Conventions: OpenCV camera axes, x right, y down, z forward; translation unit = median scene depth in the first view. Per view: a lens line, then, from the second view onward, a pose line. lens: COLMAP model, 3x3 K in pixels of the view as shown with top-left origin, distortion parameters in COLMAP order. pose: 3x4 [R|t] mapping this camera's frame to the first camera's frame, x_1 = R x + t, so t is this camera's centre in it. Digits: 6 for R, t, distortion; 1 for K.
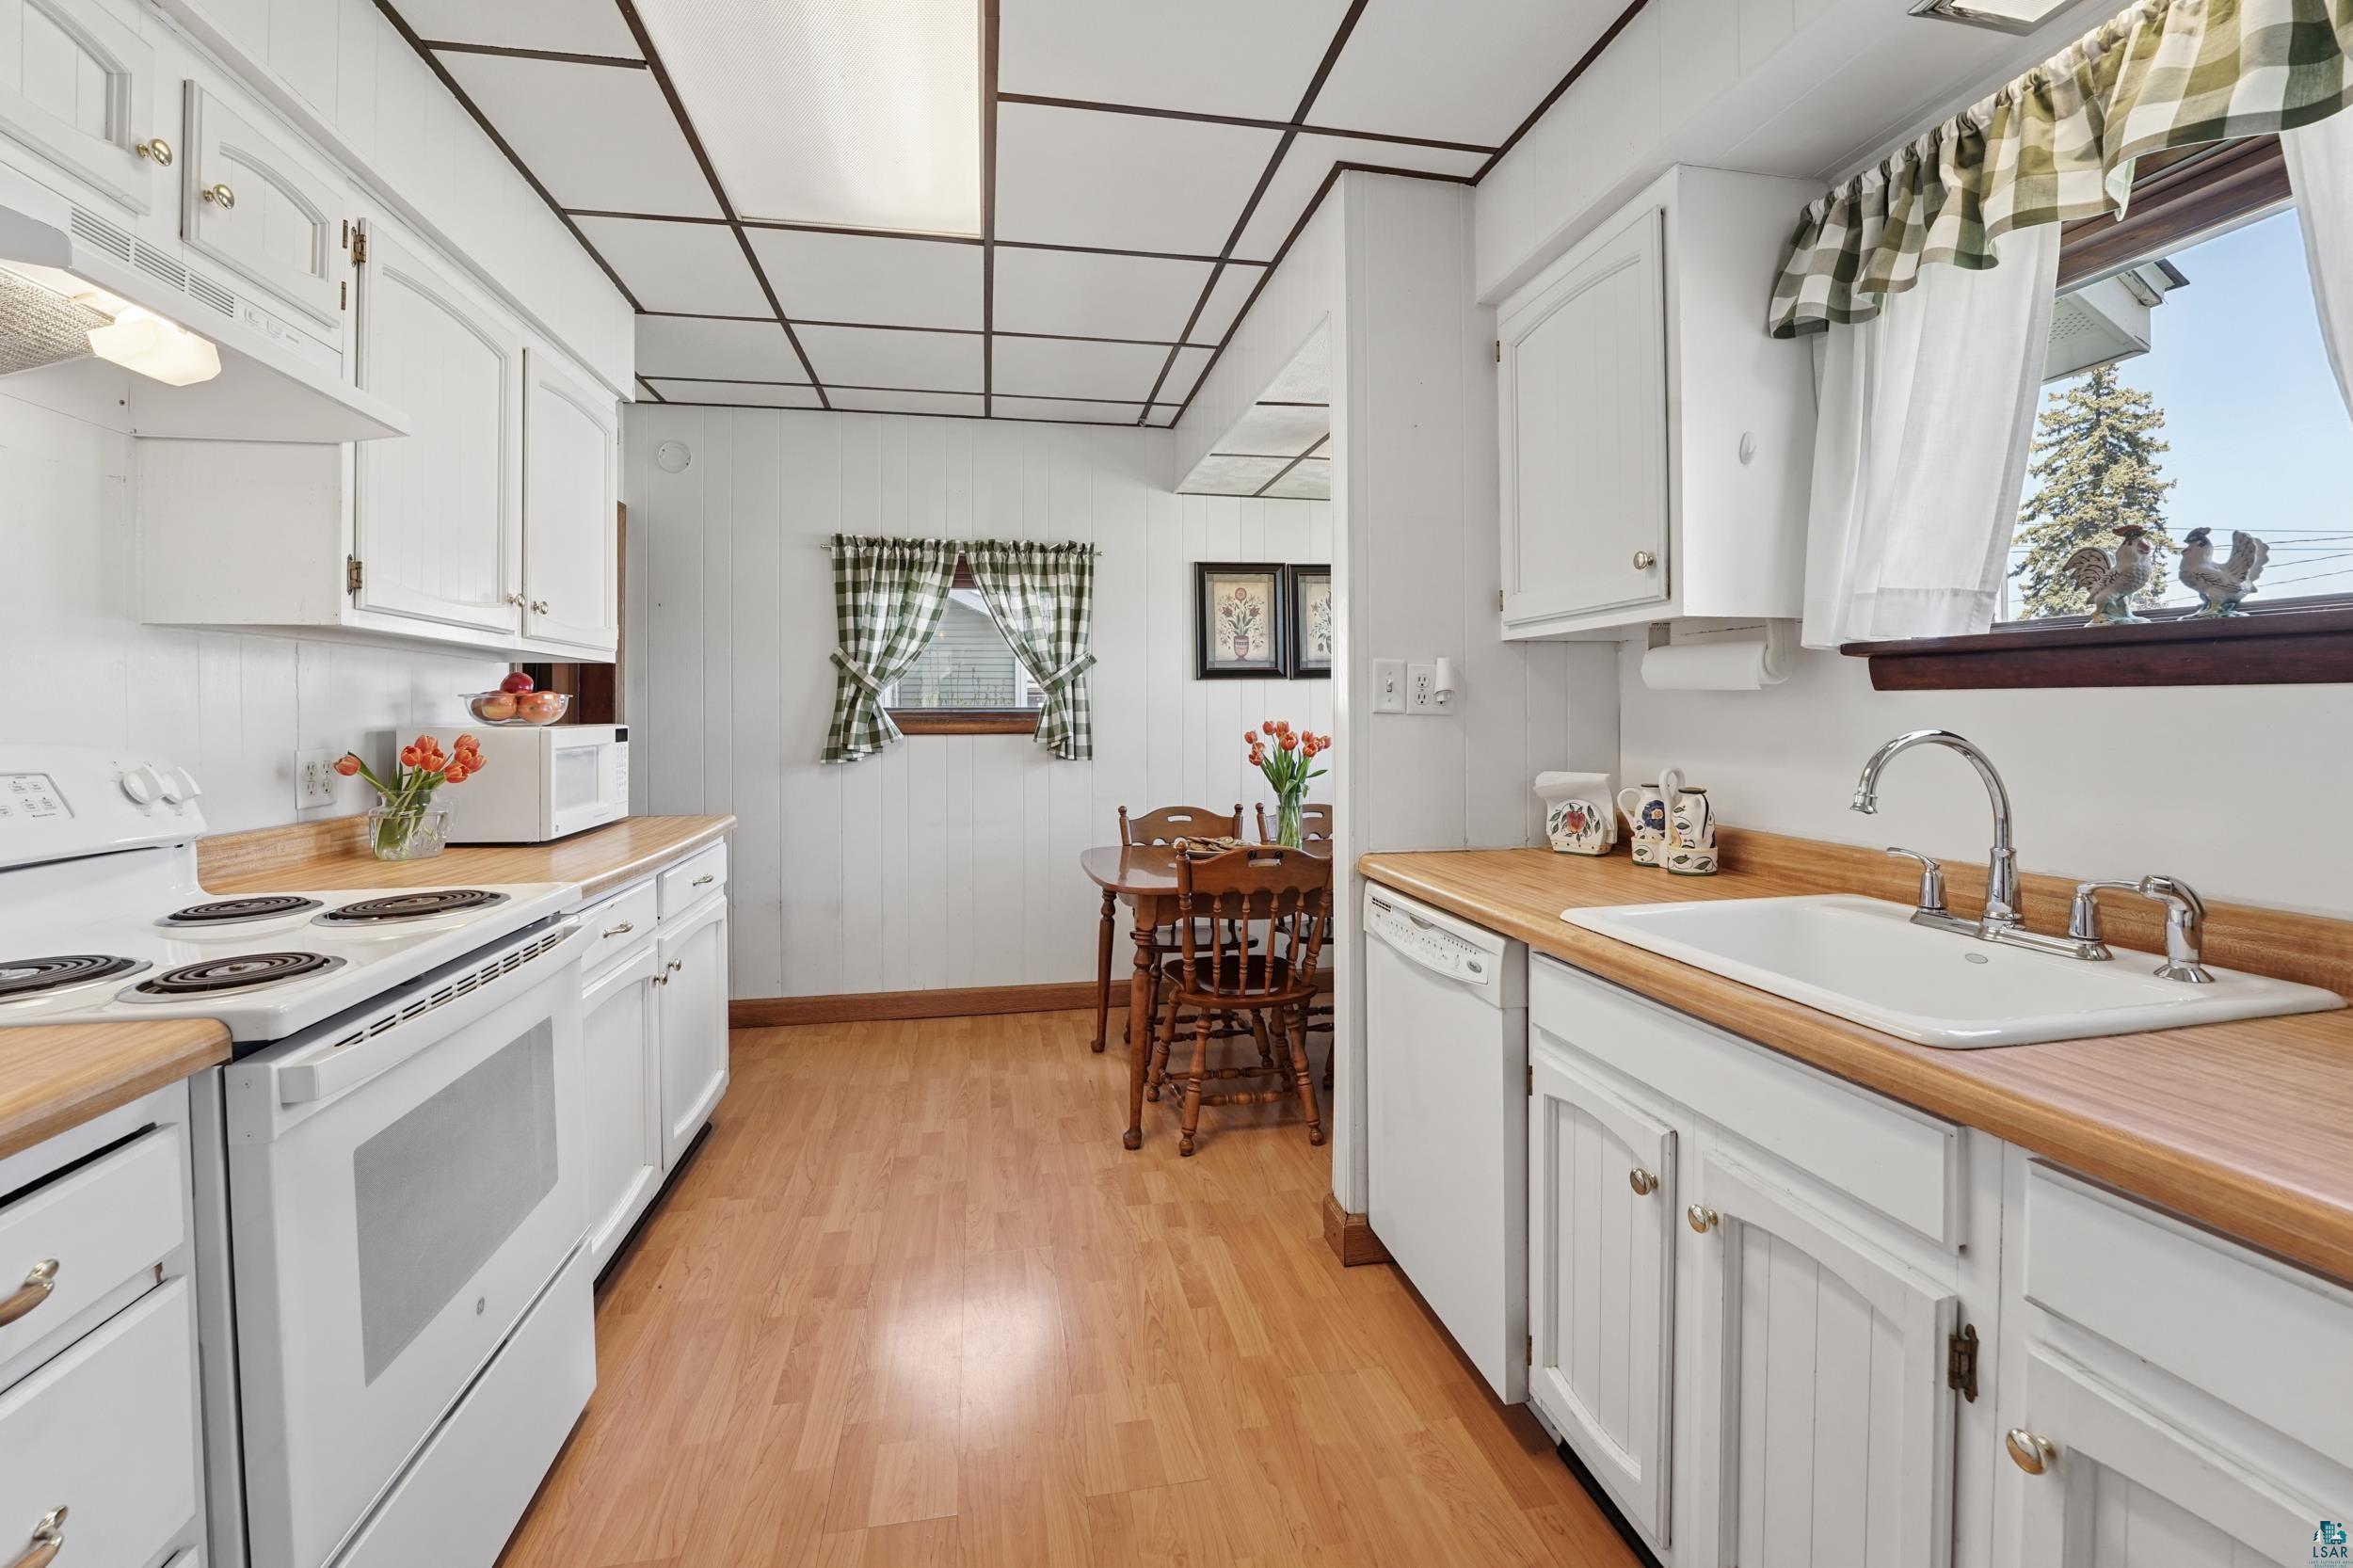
lens RADIAL K [[964.8, 0, 1173.2], [0, 964.8, 712.4], [0, 0, 1]] dist [-0.007232, -0.000035]
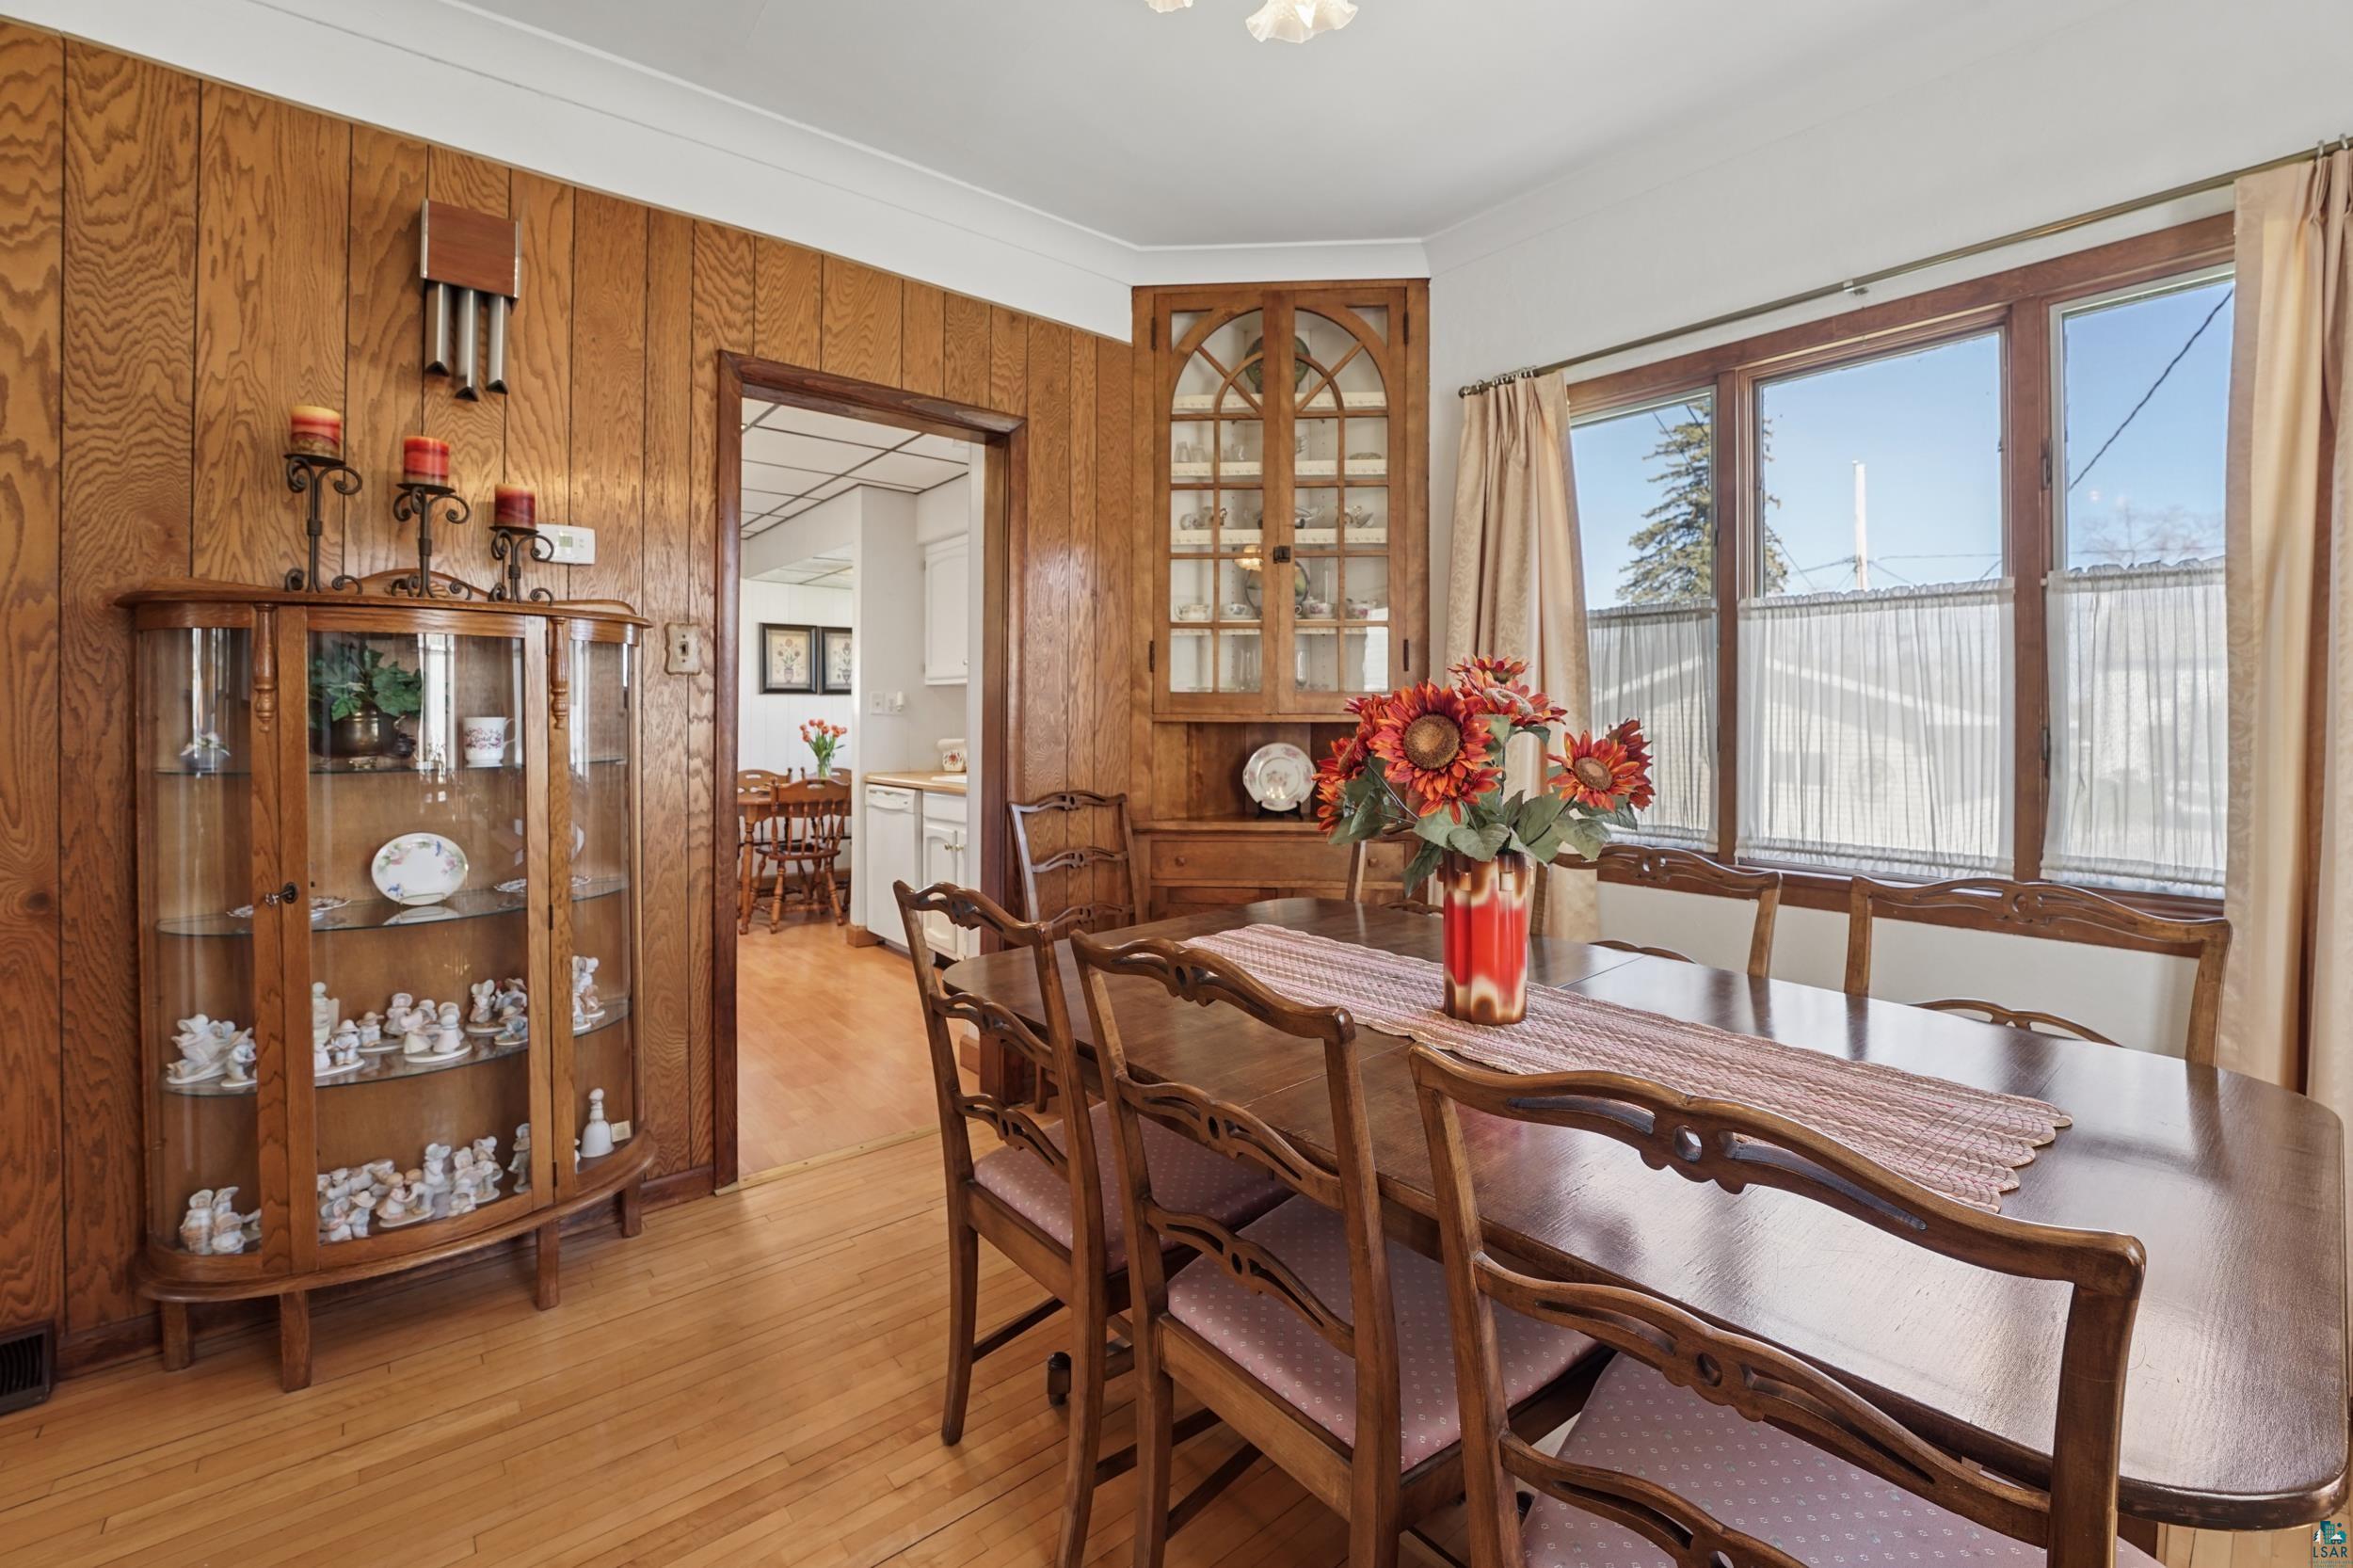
lens RADIAL K [[964.8, 0, 1198.2], [0, 964.8, 722.4], [0, 0, 1]] dist [-0.007232, -0.000035]
pose [[0.863311, 0.009901, 0.504575, -0.197046], [-0.009747, 0.999948, -0.002945, 0.013743], [-0.504578, -0.002376, 0.863363, -0.976383]]
